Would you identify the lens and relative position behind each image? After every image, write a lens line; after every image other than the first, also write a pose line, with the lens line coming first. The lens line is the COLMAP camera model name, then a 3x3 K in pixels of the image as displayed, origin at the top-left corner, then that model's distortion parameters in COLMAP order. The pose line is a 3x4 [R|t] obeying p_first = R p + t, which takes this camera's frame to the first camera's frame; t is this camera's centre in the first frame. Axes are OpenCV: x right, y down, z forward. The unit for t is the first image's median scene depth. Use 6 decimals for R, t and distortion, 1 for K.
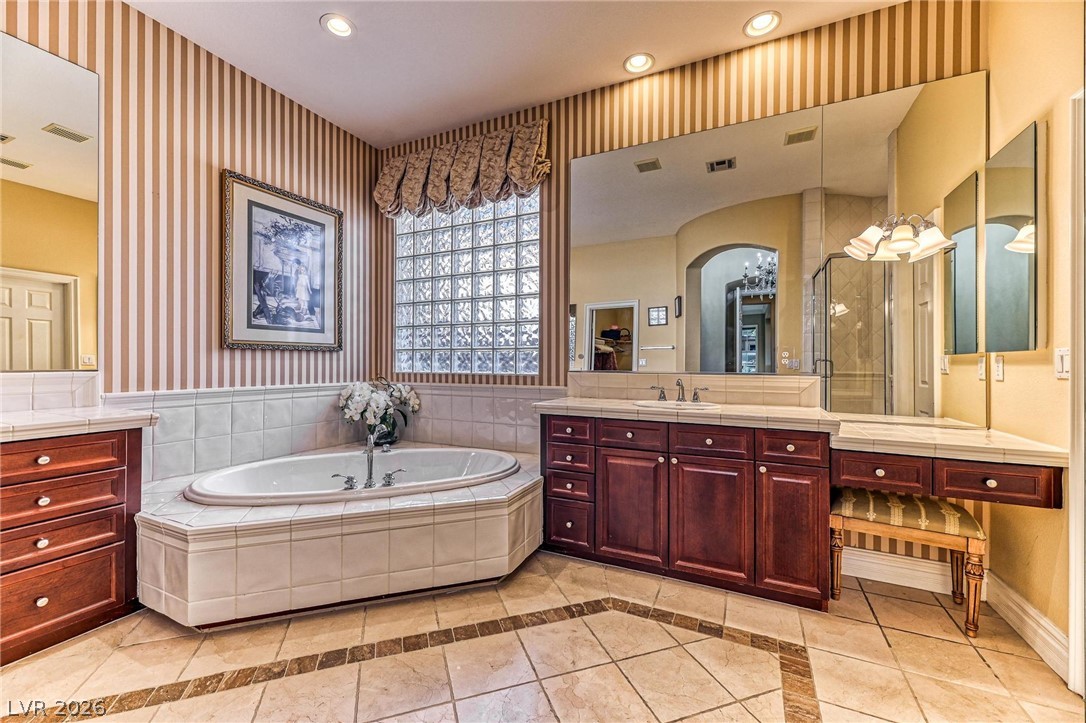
lens RADIAL K [[434.3, 0, 537.2], [0, 434.3, 360.6], [0, 0, 1]] dist [0.010790, 0.000045]
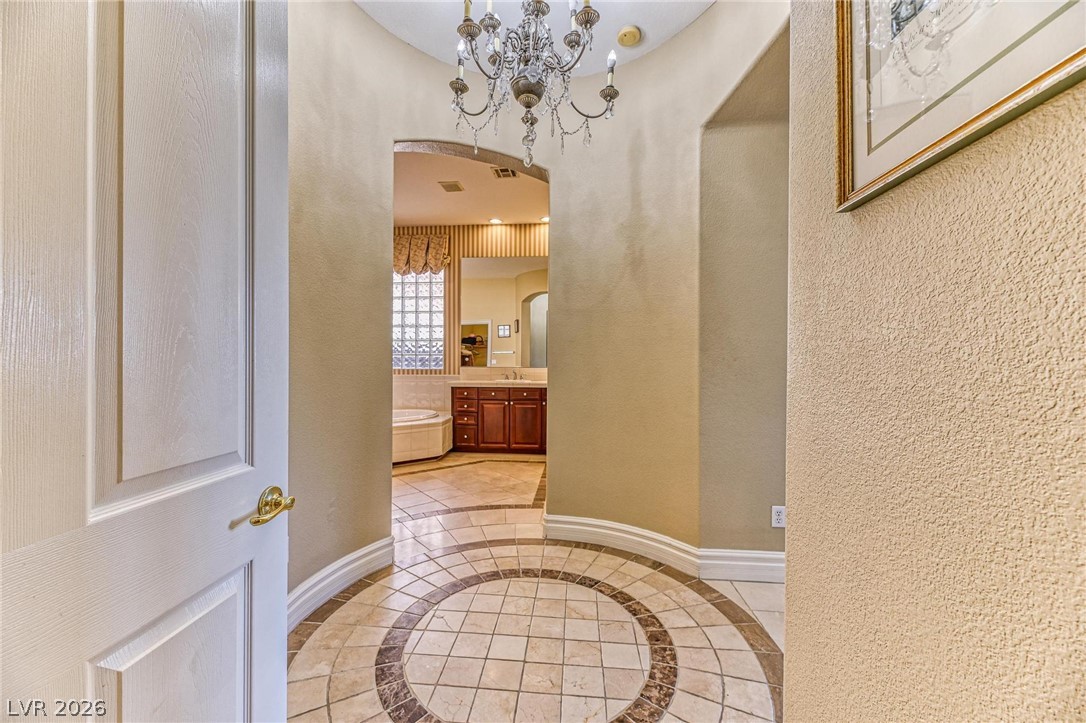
lens RADIAL K [[434.3, 0, 540.7], [0, 434.3, 358.8], [0, 0, 1]] dist [0.010790, 0.000045]
pose [[0.936620, -0.000131, 0.350347, -0.261418], [0.001220, 0.999995, -0.002890, -0.004953], [-0.350345, 0.003135, 0.936615, -0.907966]]
